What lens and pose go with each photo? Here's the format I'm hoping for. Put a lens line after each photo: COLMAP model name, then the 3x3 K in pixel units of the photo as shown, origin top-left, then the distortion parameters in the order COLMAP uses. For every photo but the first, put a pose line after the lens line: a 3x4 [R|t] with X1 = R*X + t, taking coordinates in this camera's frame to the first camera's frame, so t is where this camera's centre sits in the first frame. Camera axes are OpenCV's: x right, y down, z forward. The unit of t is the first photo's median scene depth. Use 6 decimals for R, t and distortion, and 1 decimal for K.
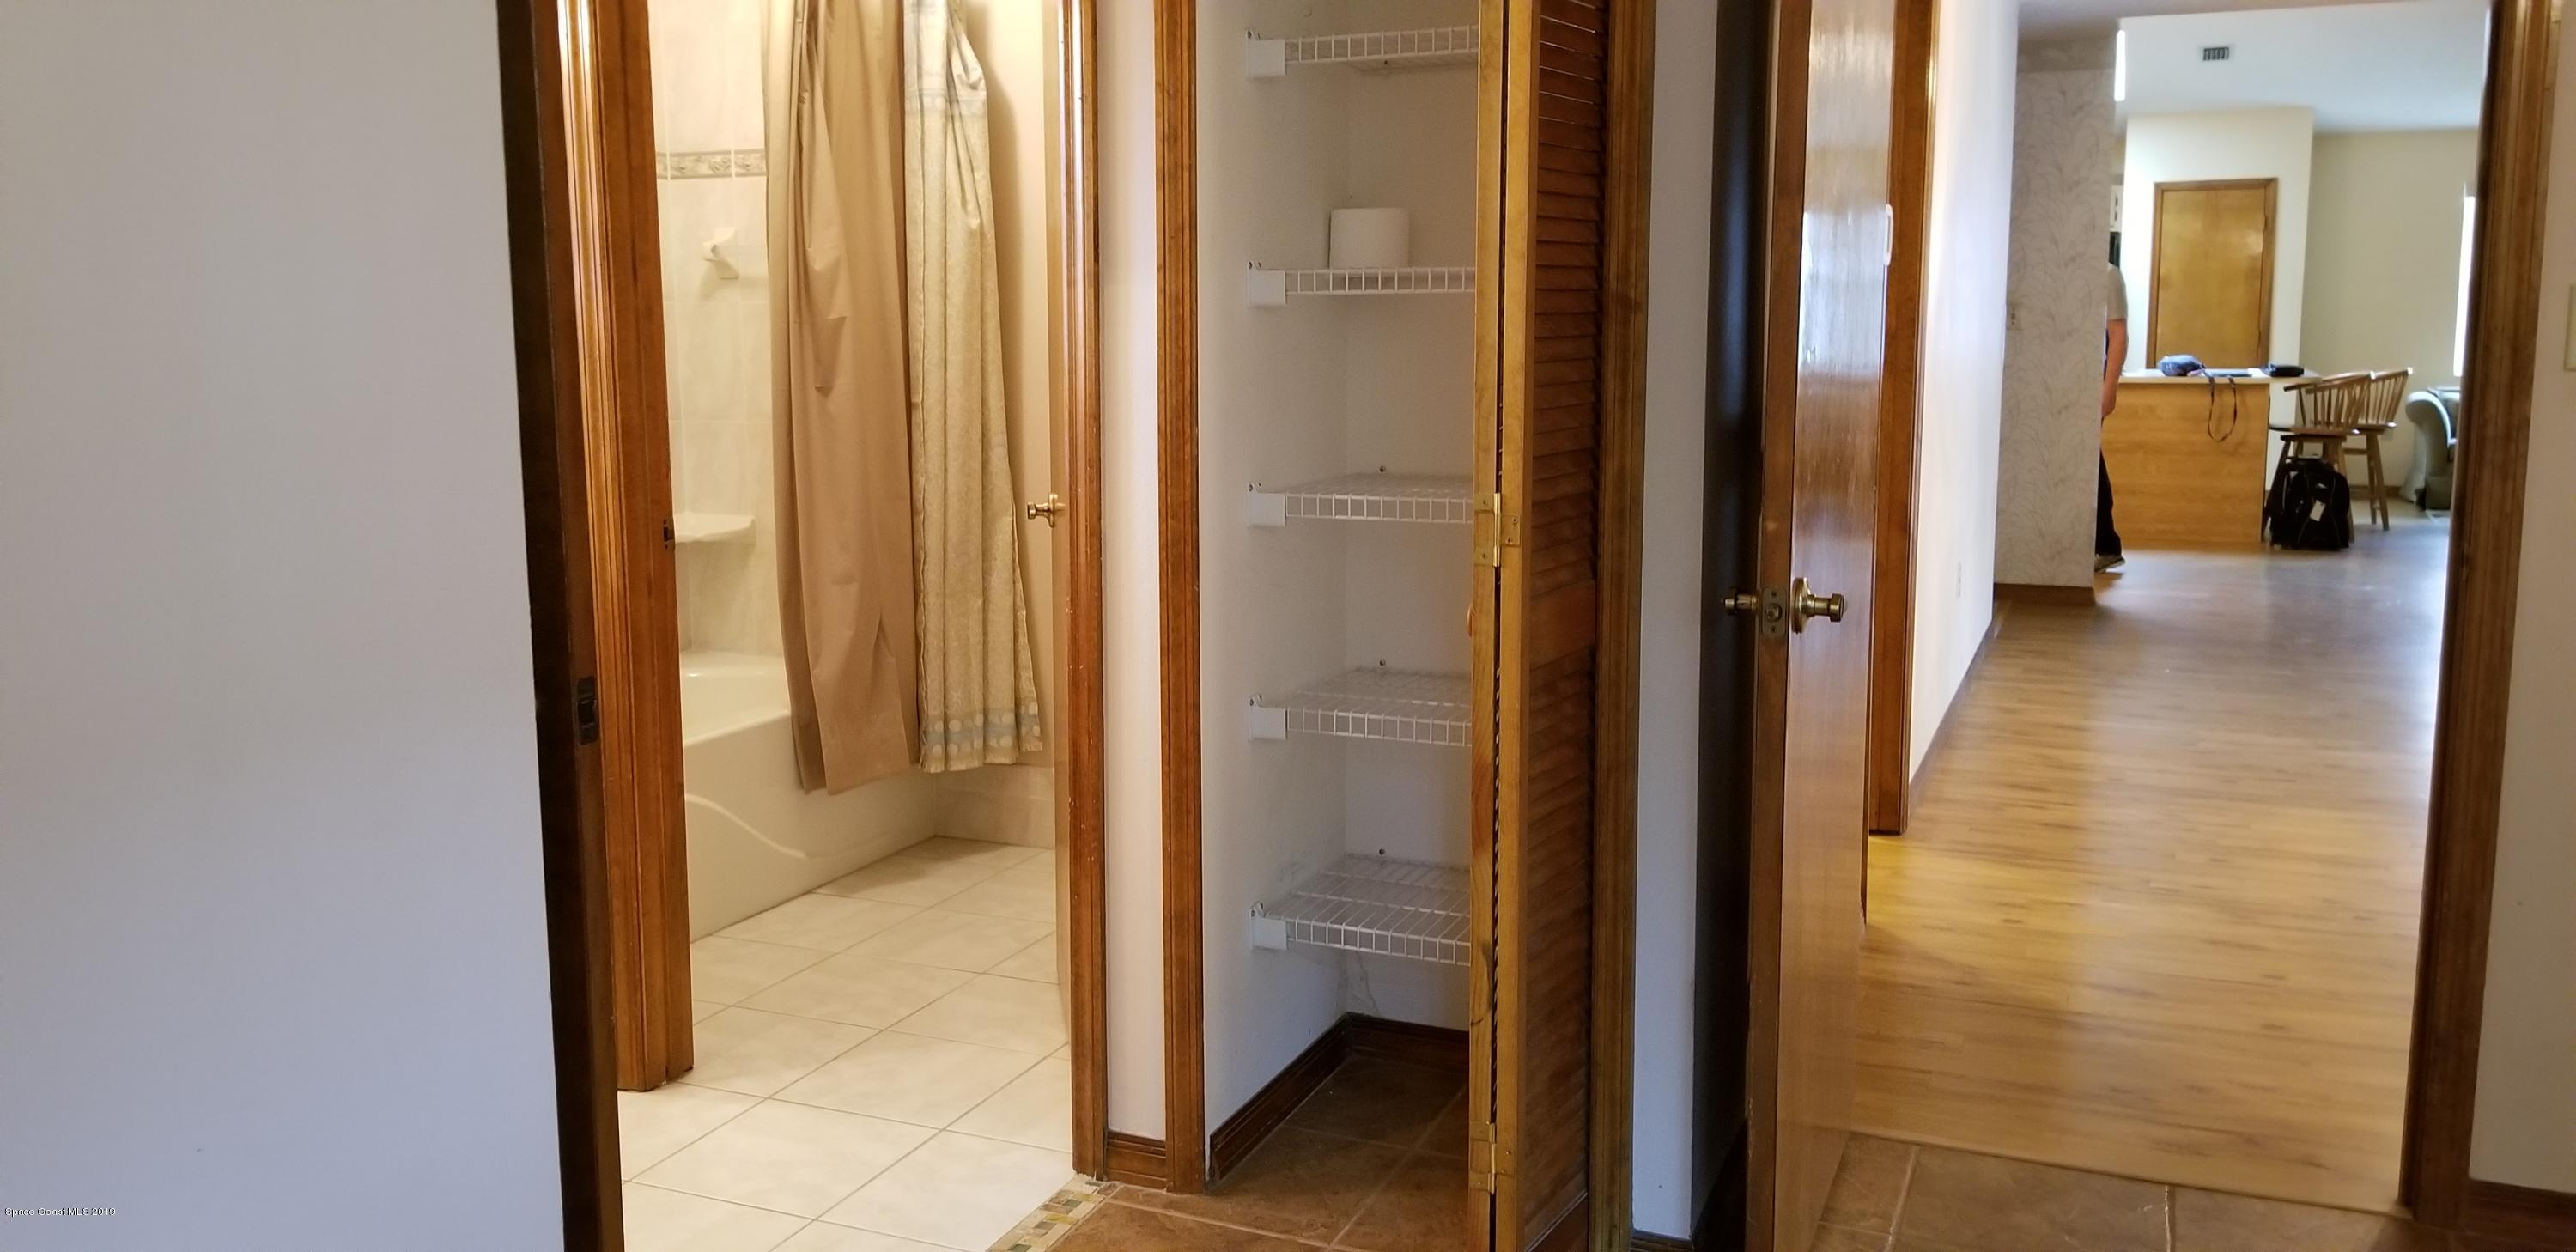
lens RADIAL K [[2044.1, 0, 1131.5], [0, 2044.1, 551.0], [0, 0, 1]] dist [0.069784, -0.128270]
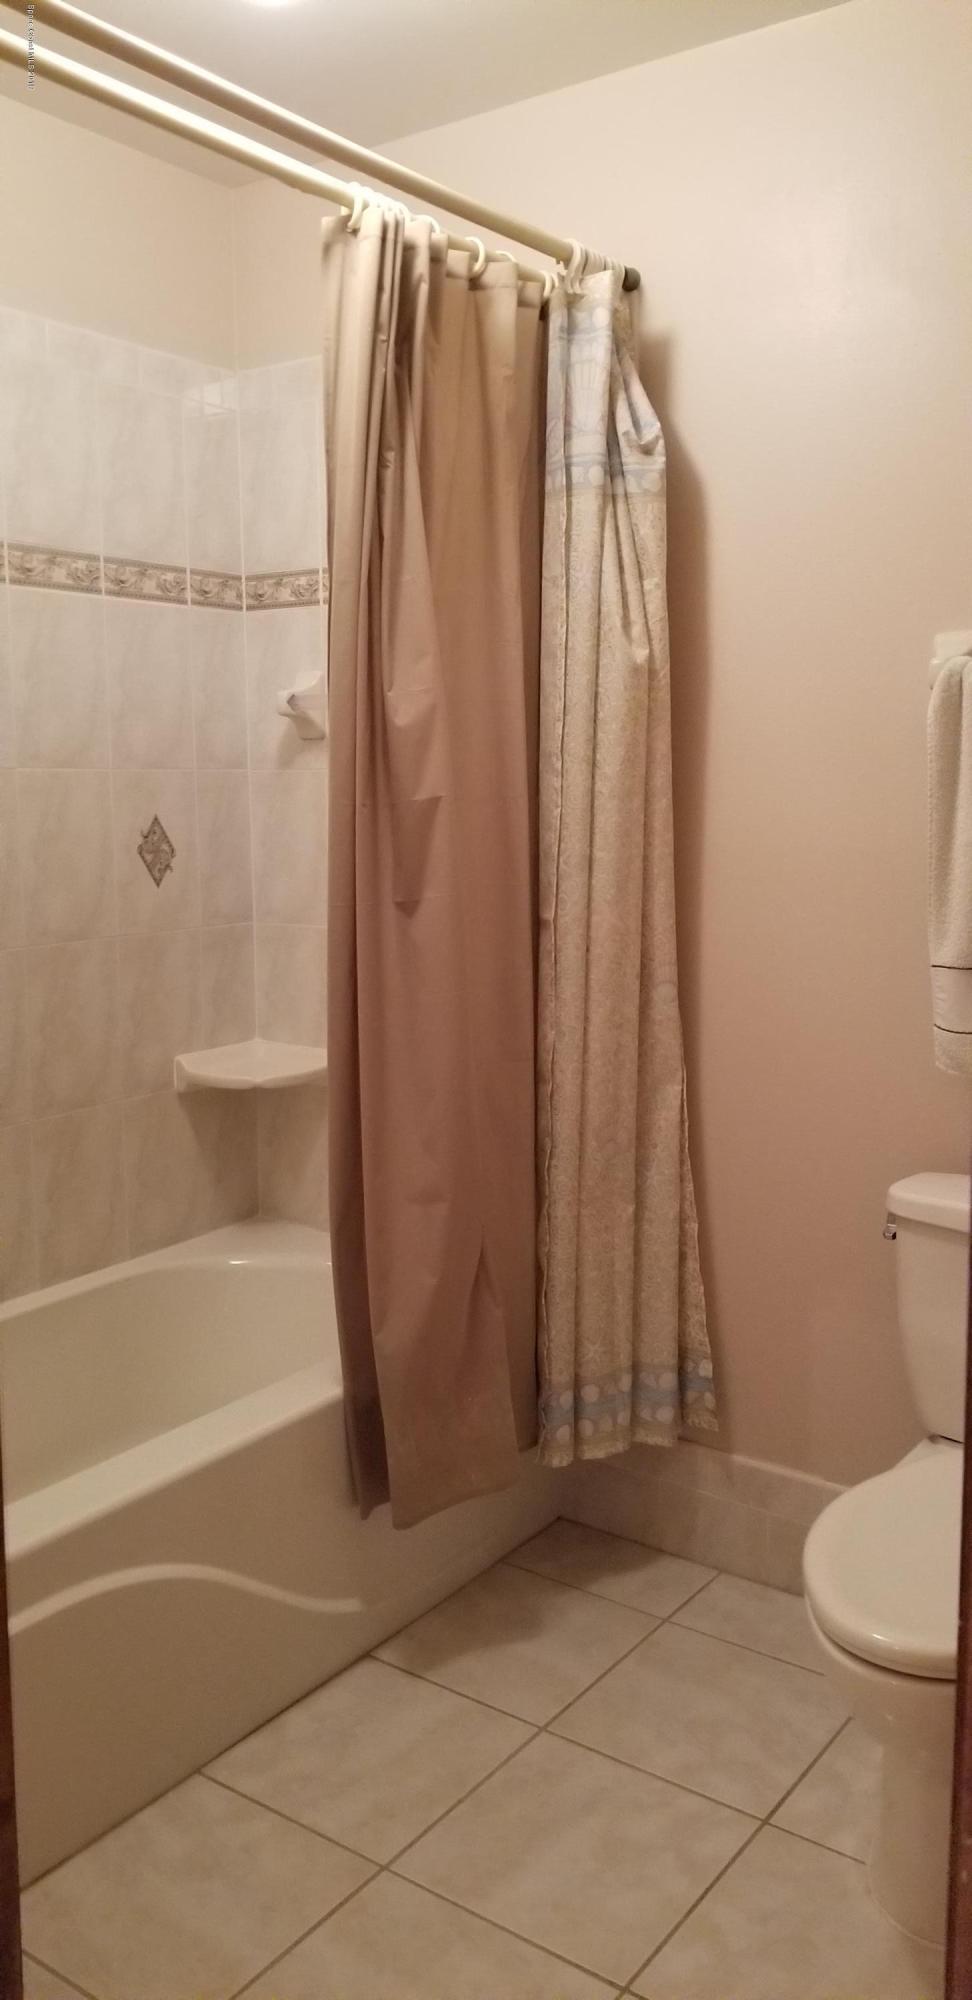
lens RADIAL K [[1608.2, 0, 426.9], [0, 1608.2, 999.5], [0, 0, 1]] dist [0.101527, -0.139327]
pose [[0.981148, 0.031037, -0.190748, -0.040672], [-0.025873, 0.999230, 0.029504, -0.060626], [0.191516, -0.024013, 0.981196, 0.461099]]
